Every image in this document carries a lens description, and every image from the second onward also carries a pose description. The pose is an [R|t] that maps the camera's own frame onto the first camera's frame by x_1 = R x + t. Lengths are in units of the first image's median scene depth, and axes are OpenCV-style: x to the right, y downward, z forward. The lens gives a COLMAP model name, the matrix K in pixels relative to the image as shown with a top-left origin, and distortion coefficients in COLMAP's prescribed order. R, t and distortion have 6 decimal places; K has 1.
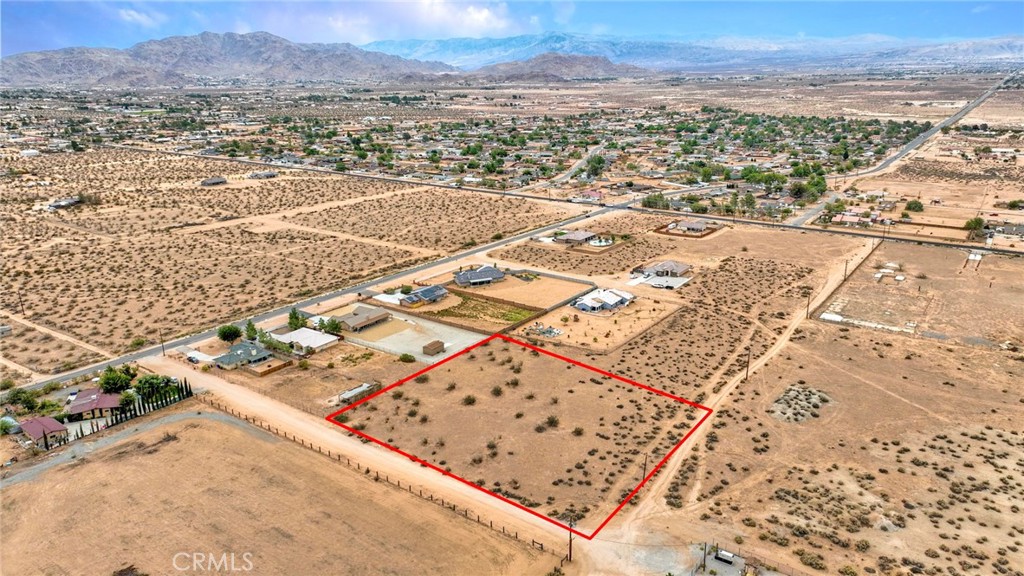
lens RADIAL K [[720.2, 0, 514.3], [0, 720.2, 286.9], [0, 0, 1]] dist [0.001199, 0.016026]
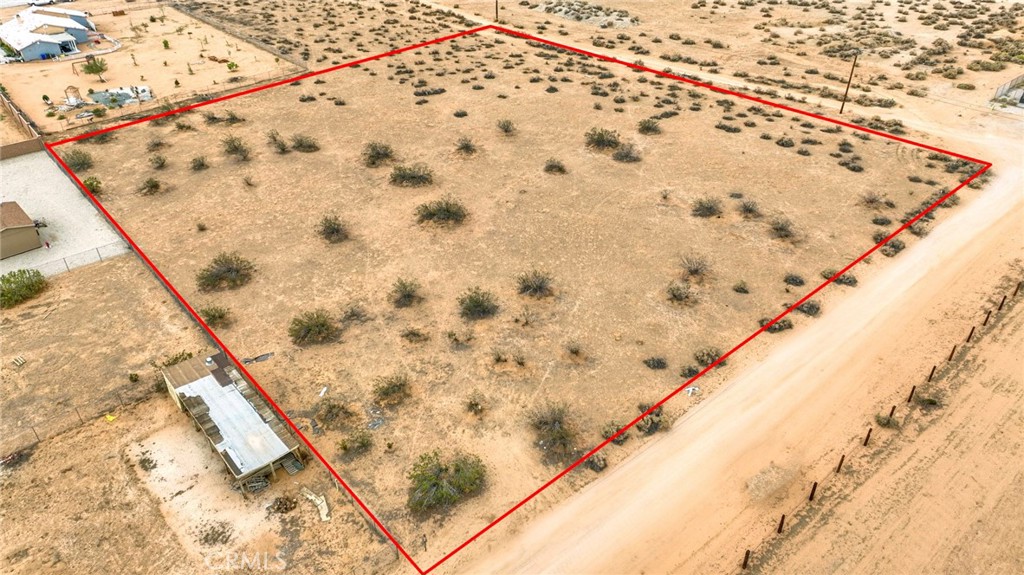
lens RADIAL K [[720.2, 0, 514.3], [0, 720.2, 286.4], [0, 0, 1]] dist [0.001199, 0.016026]
pose [[0.232781, -0.531701, 0.814314, -0.323578], [0.280194, 0.838478, 0.467382, 0.028601], [-0.931292, 0.119368, 0.344161, 0.759567]]
